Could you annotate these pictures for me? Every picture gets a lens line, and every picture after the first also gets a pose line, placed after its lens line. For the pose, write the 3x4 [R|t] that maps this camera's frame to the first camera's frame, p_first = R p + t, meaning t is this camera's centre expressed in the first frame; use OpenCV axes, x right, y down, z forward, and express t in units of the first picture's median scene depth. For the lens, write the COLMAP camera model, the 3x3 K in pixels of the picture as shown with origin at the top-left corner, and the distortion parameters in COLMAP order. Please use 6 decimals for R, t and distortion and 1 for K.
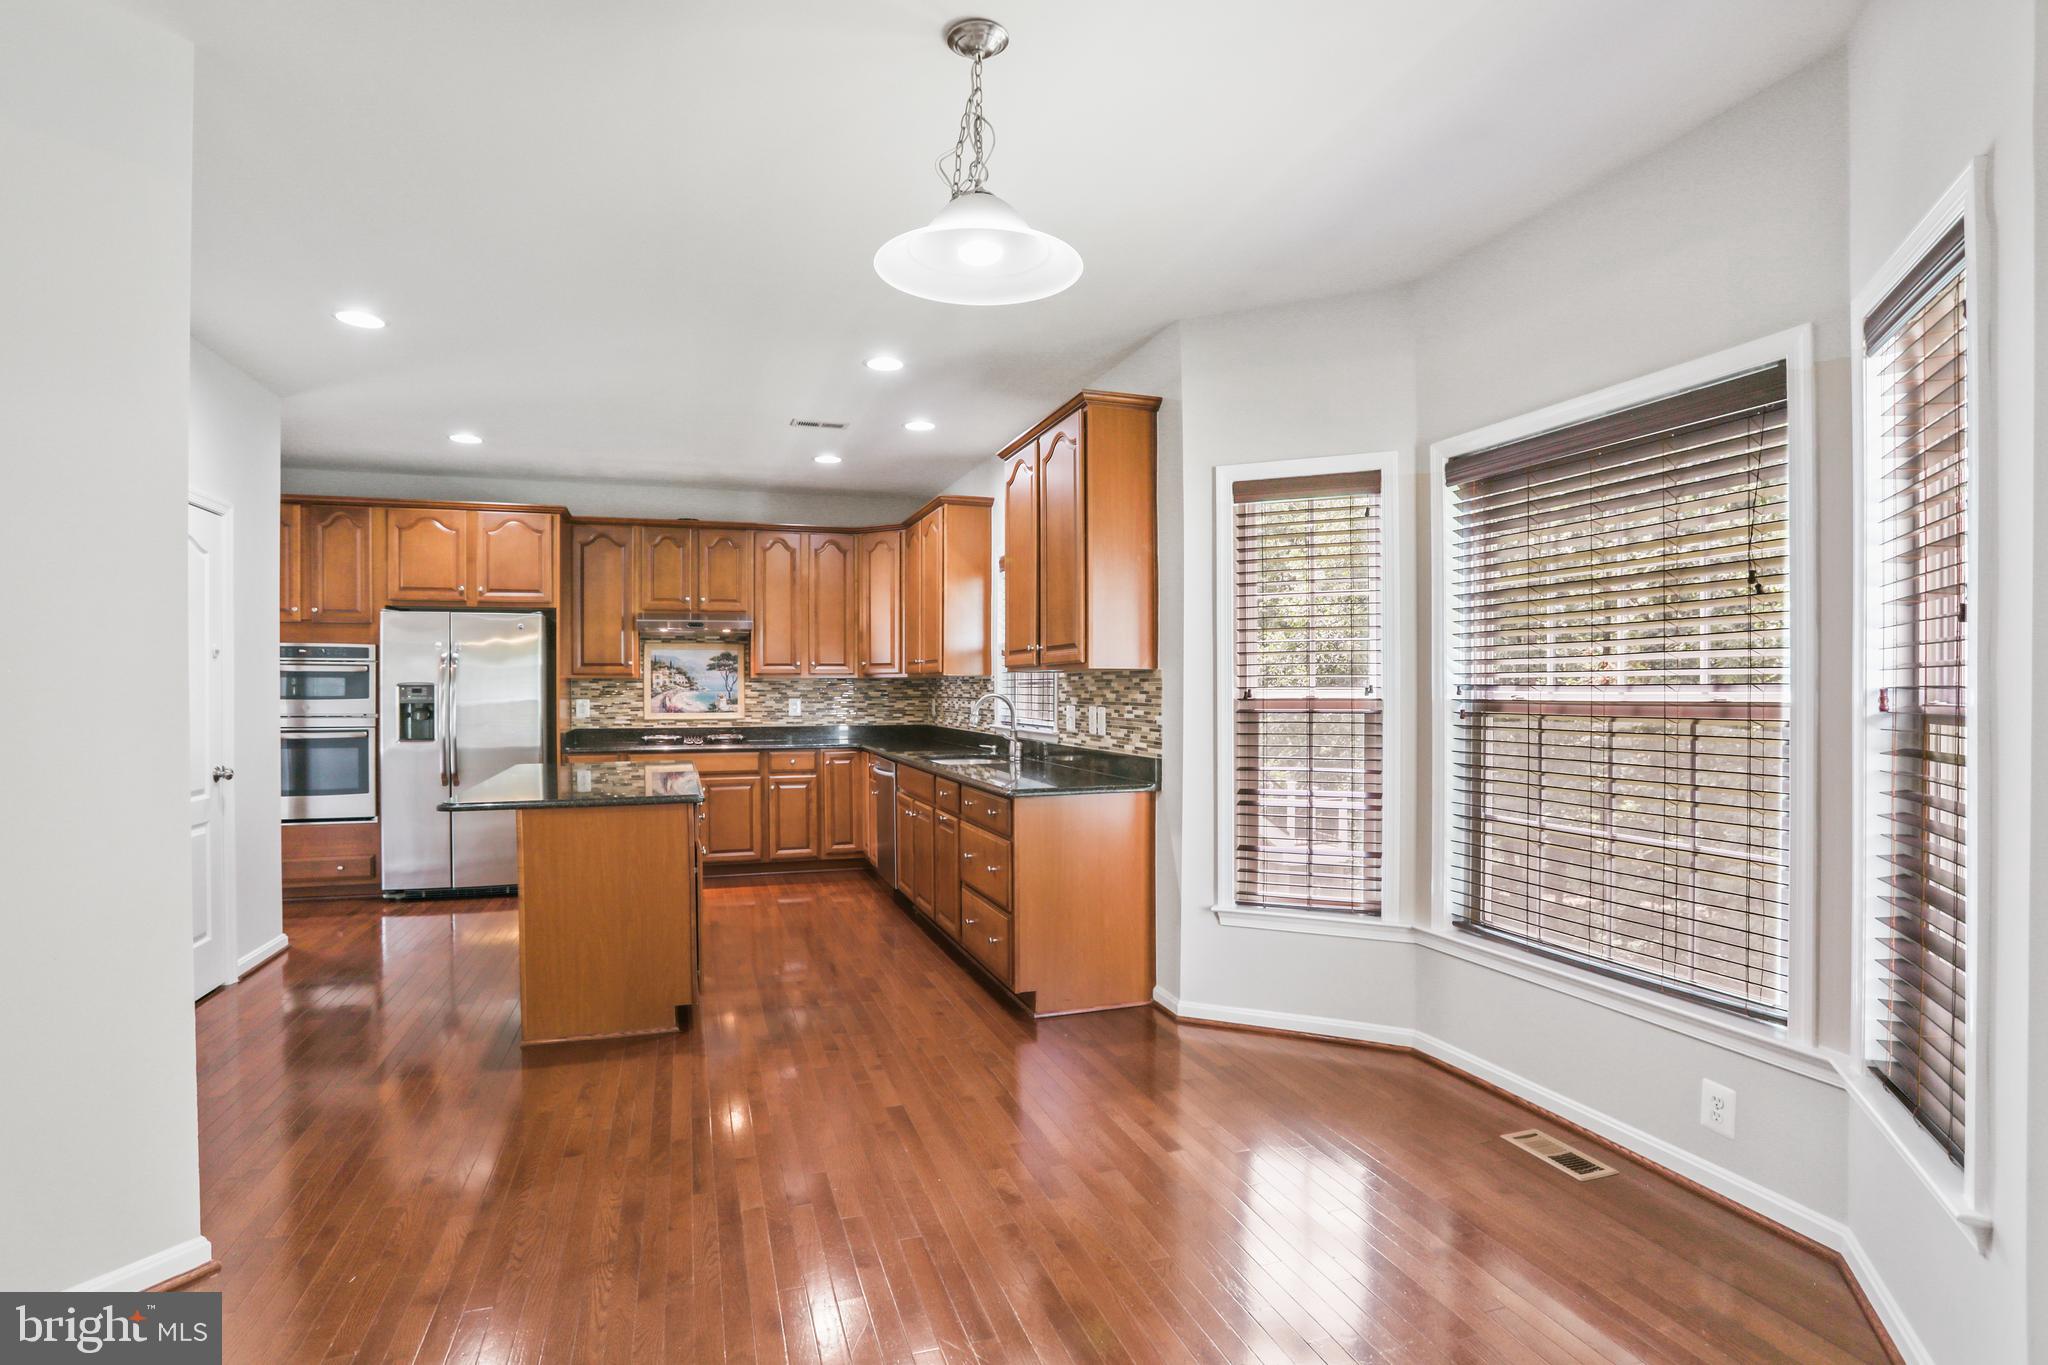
lens RADIAL K [[1013.0, 0, 960.5], [0, 1013.0, 707.7], [0, 0, 1]] dist [-0.061527, 0.028799]
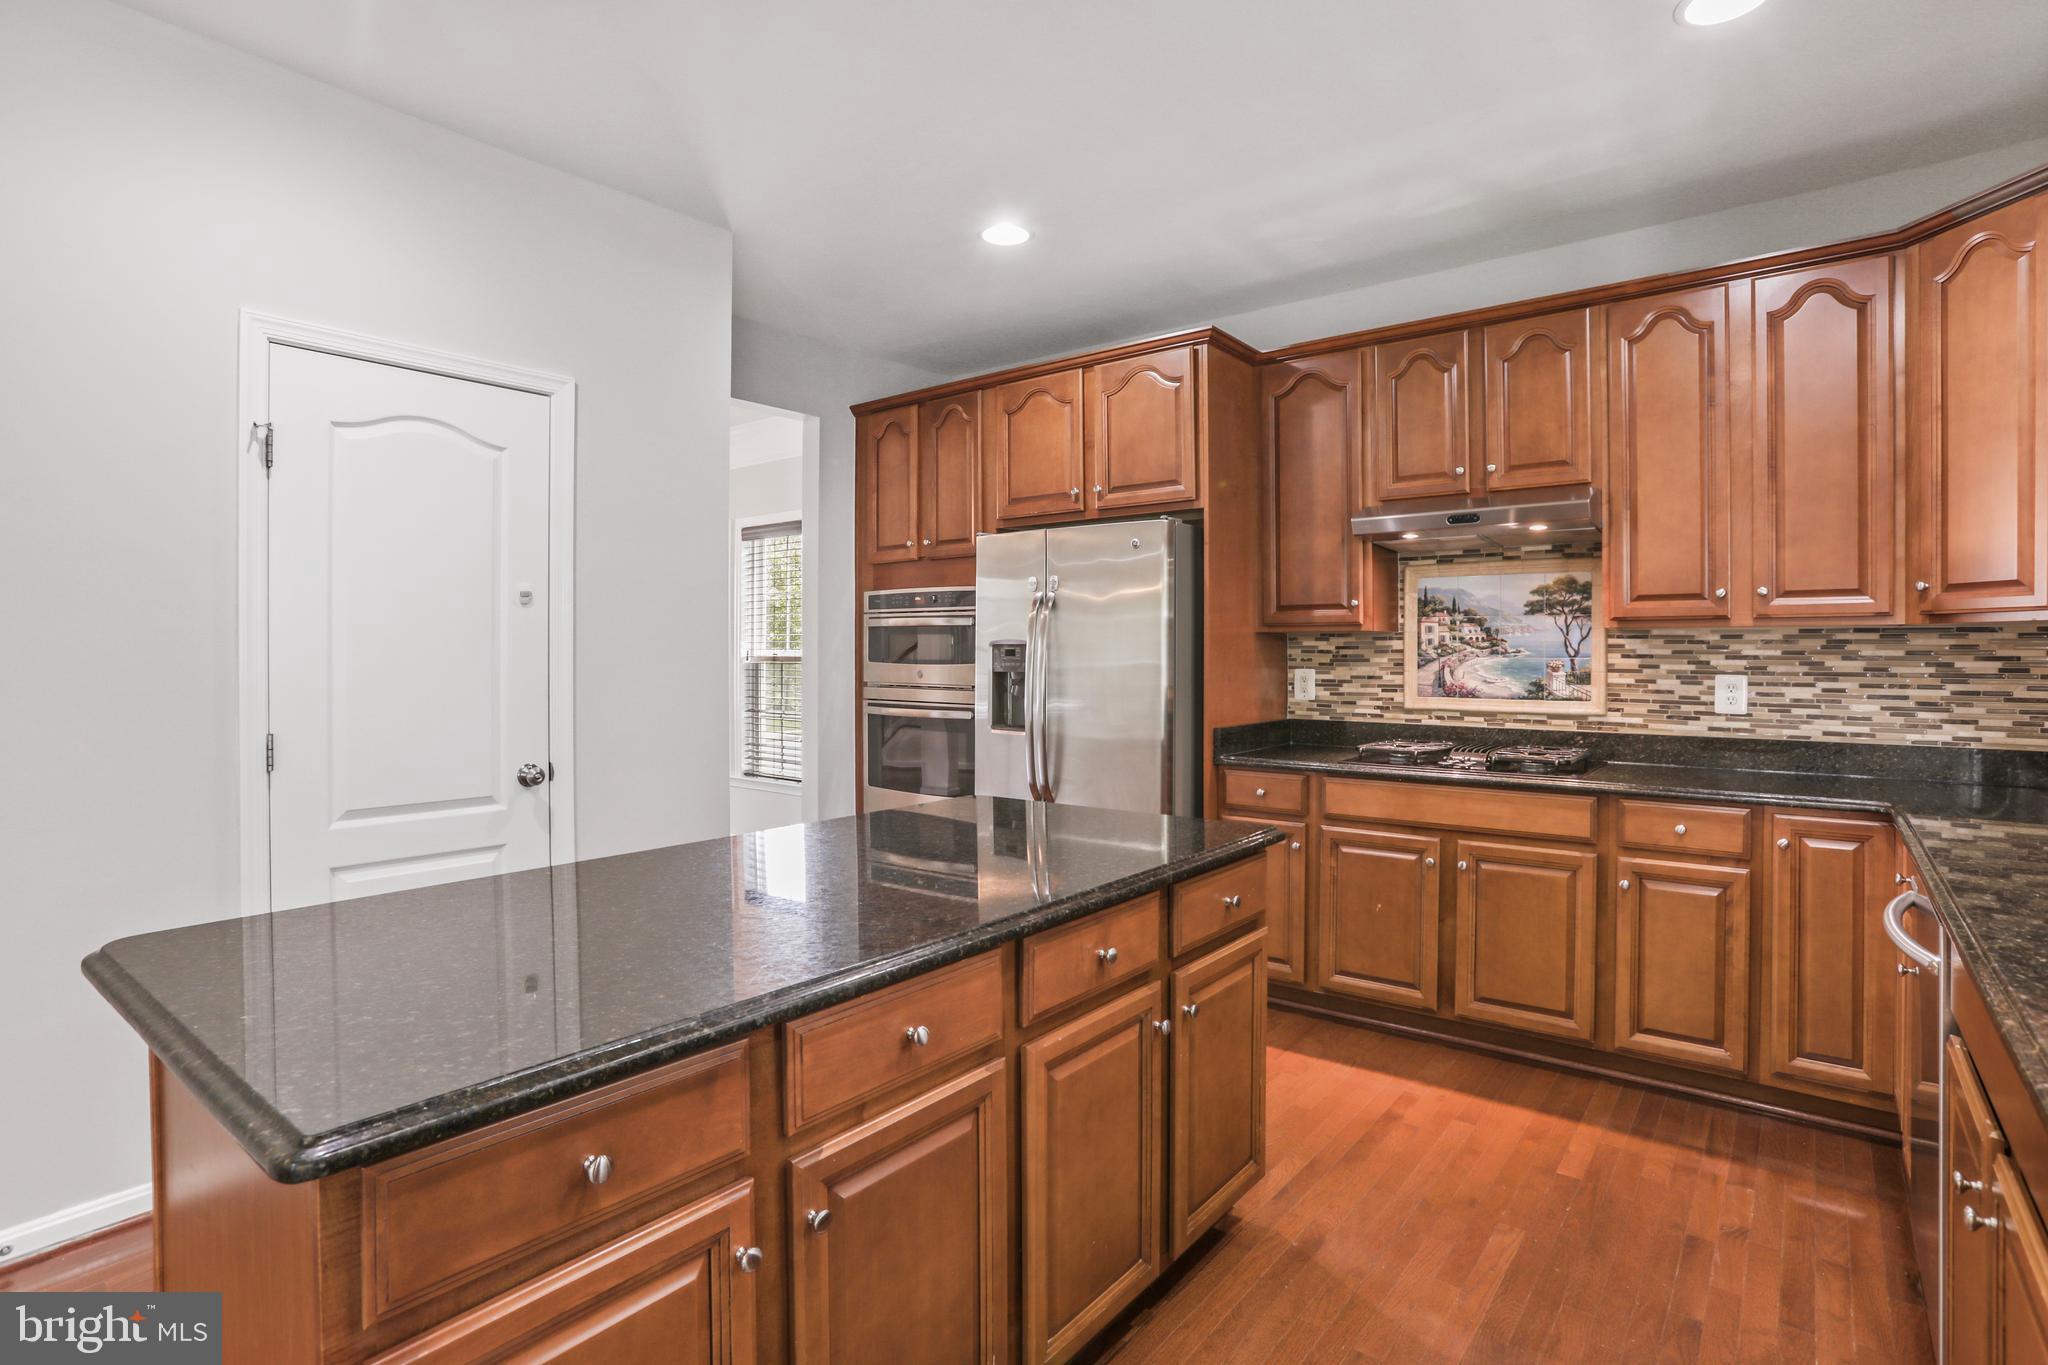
lens RADIAL K [[1013.0, 0, 1035.7], [0, 1013.0, 658.8], [0, 0, 1]] dist [-0.061527, 0.028799]
pose [[0.594121, 0.008721, -0.804328, 0.002470], [-0.016722, 0.999859, -0.001511, -0.011099], [0.804202, 0.014348, 0.594183, 0.547293]]
